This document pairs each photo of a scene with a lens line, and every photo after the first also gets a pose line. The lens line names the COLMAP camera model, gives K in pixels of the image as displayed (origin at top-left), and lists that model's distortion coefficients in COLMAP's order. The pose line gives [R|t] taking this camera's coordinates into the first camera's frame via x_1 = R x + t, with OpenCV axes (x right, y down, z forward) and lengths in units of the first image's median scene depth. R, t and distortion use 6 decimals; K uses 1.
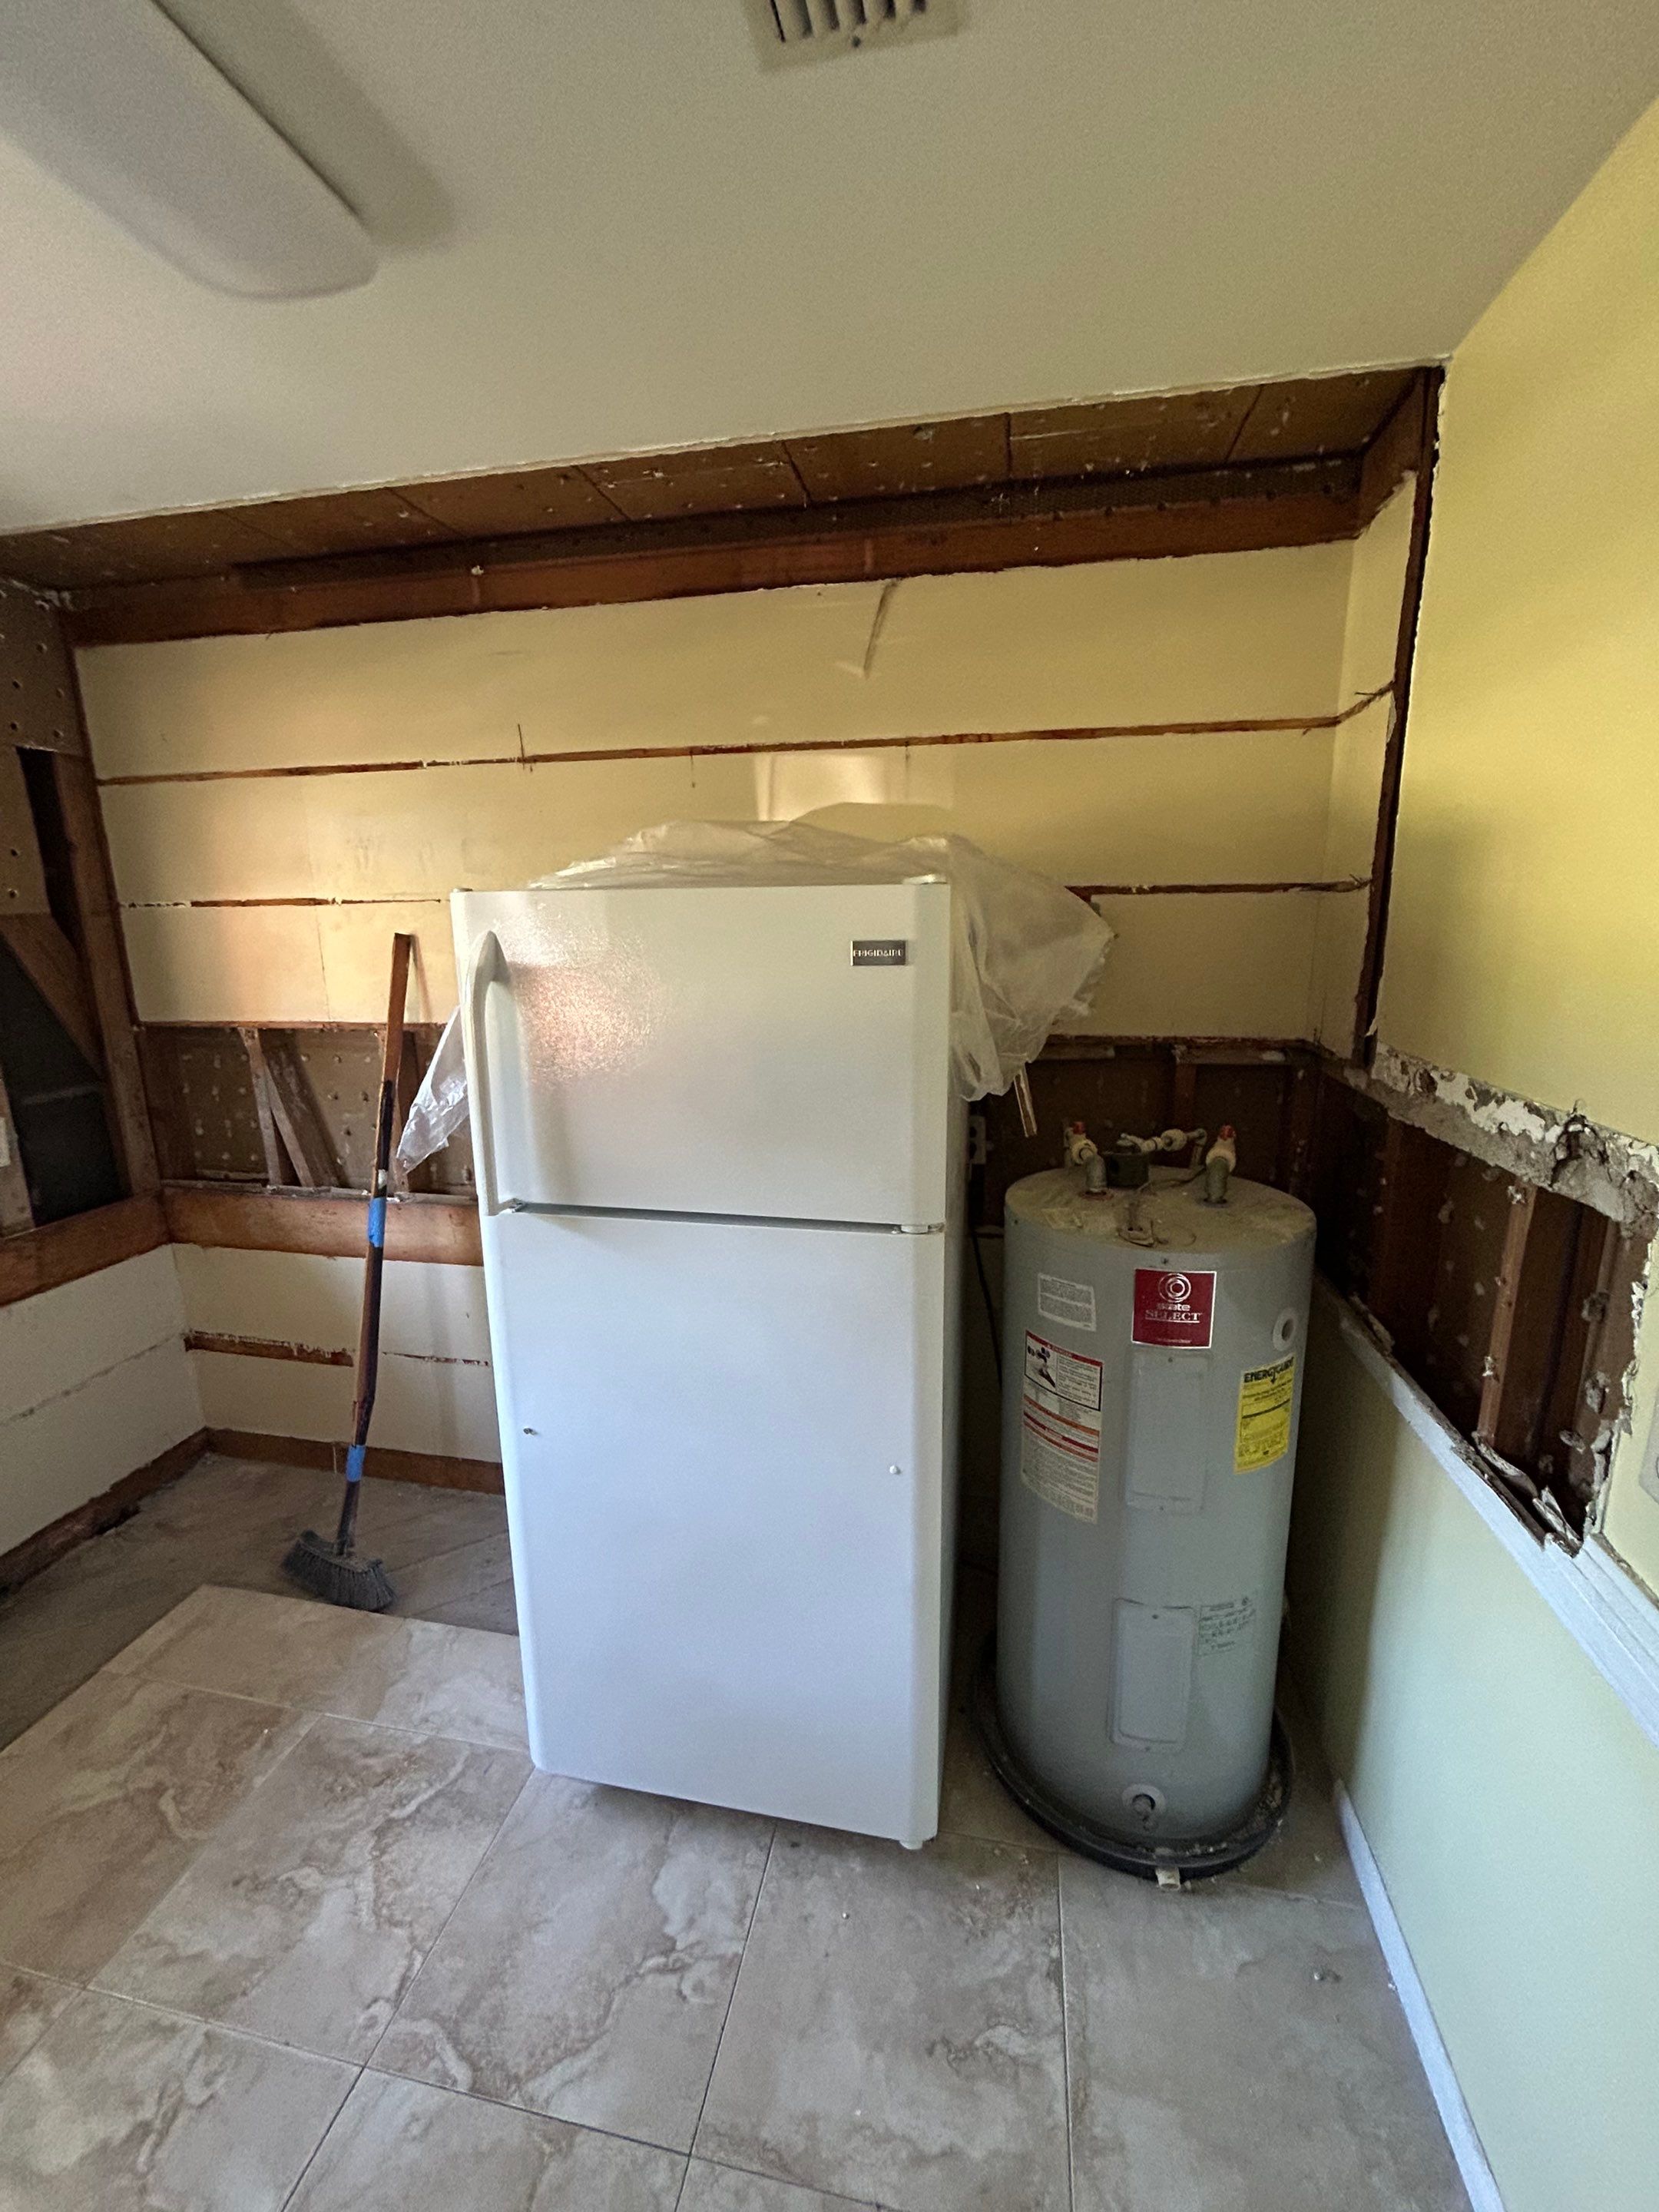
lens RADIAL K [[887.1, 0, 837.4], [0, 887.1, 1125.1], [0, 0, 1]] dist [0.001326, -0.000359]
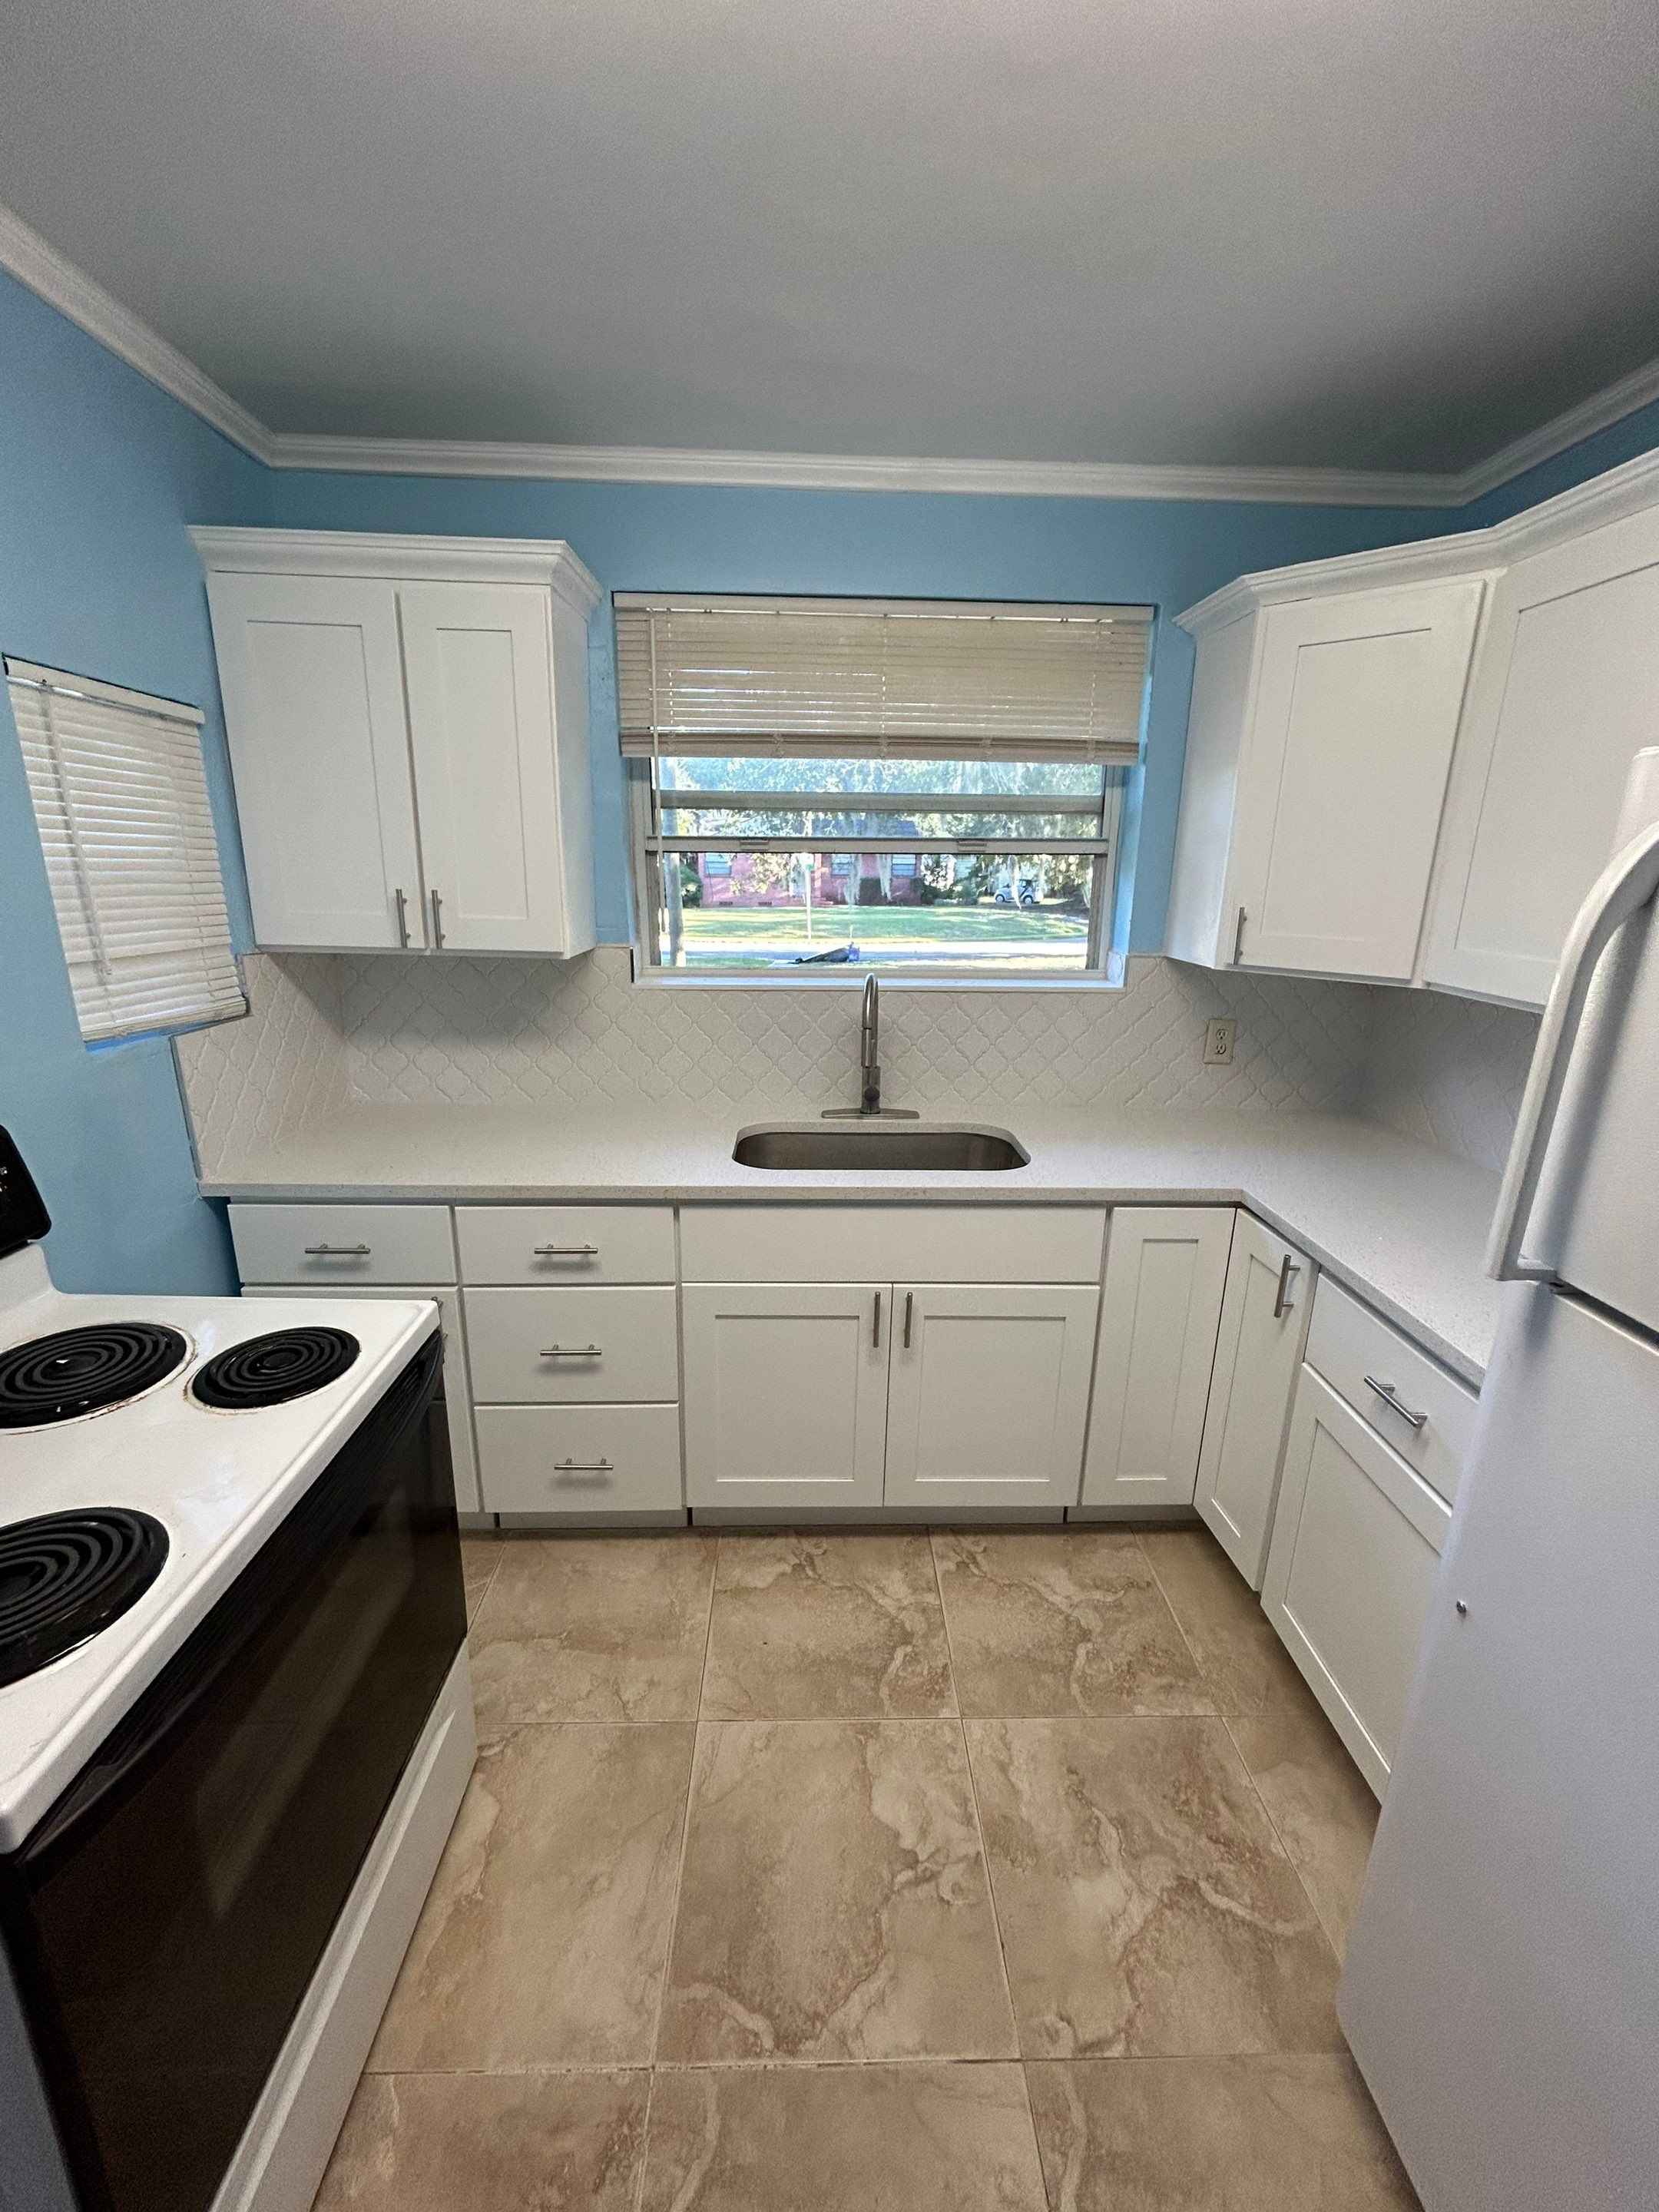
lens RADIAL K [[895.3, 0, 833.5], [0, 895.3, 1105.8], [0, 0, 1]] dist [-0.001019, 0.000915]
pose [[0.223216, 0.272416, -0.935930, 0.024934], [-0.248606, 0.944313, 0.215564, -0.032444], [0.942534, 0.184561, 0.278510, 0.305559]]
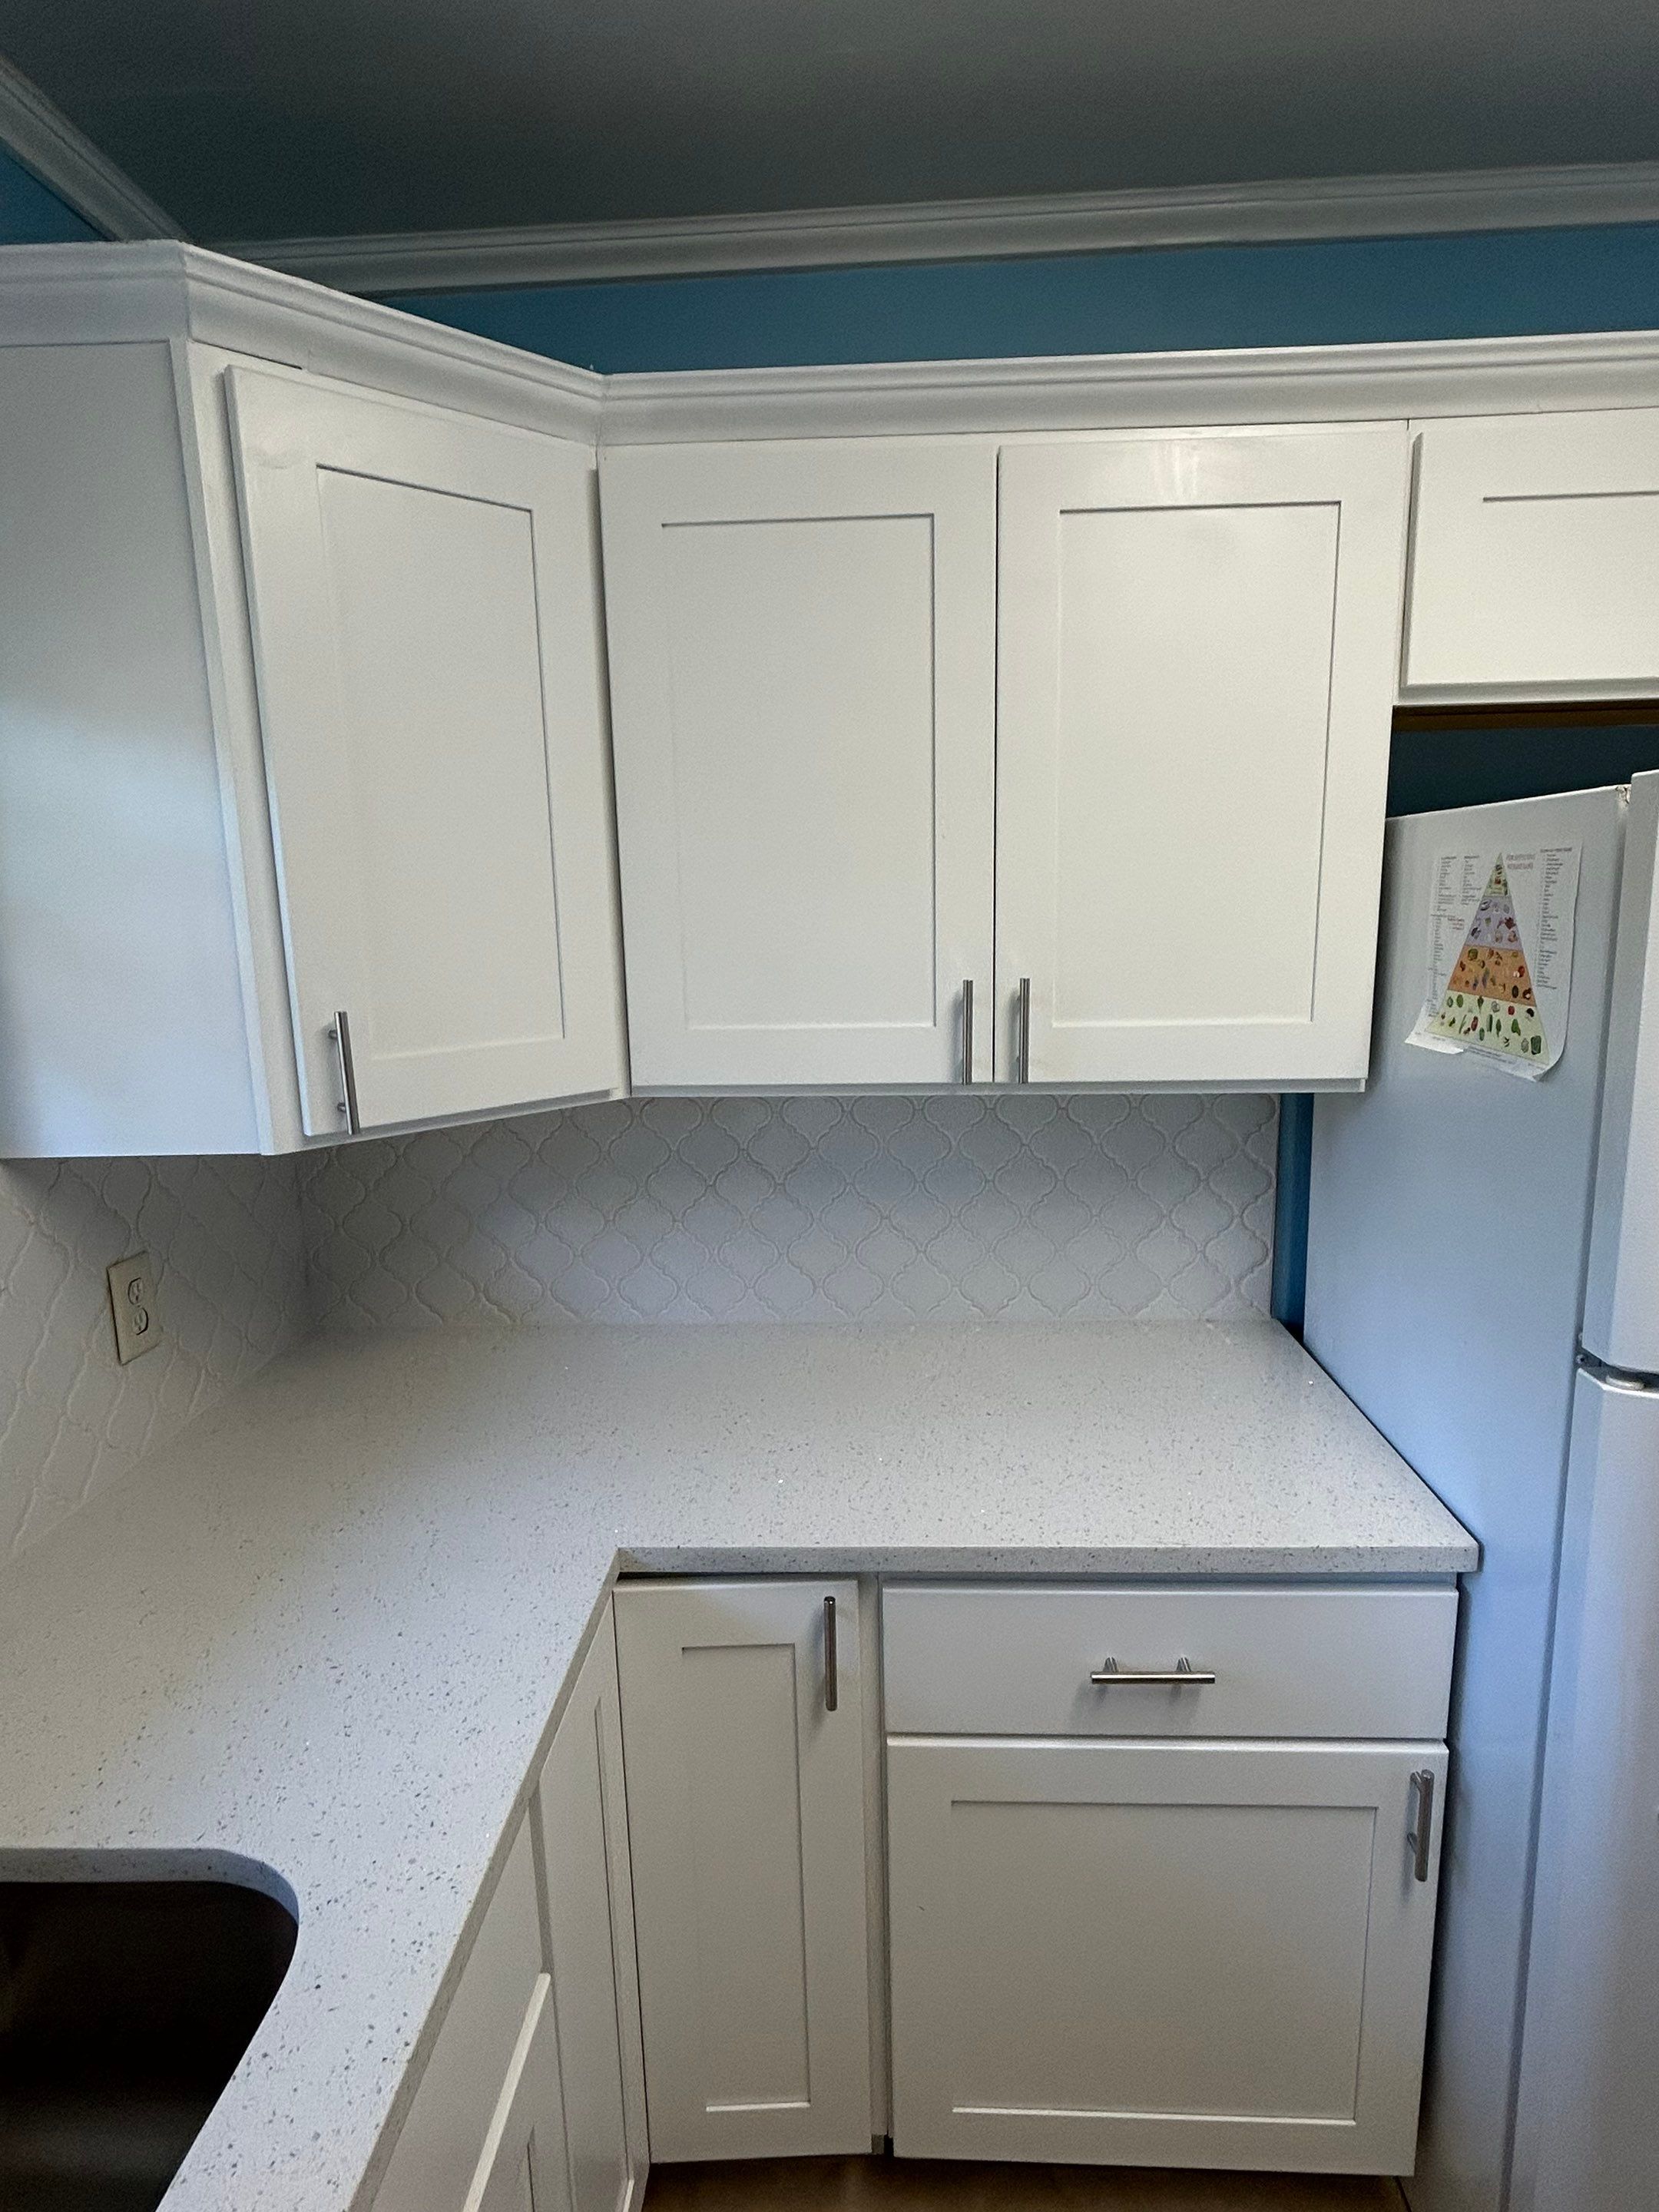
lens RADIAL K [[1181.1, 0, 821.2], [0, 1181.1, 1099.7], [0, 0, 1]] dist [0.001463, 0.000260]
pose [[0.987869, -0.037137, 0.150787, -0.933268], [0.045438, 0.997614, -0.051983, -0.057726], [-0.148496, 0.058204, 0.987199, 0.355058]]
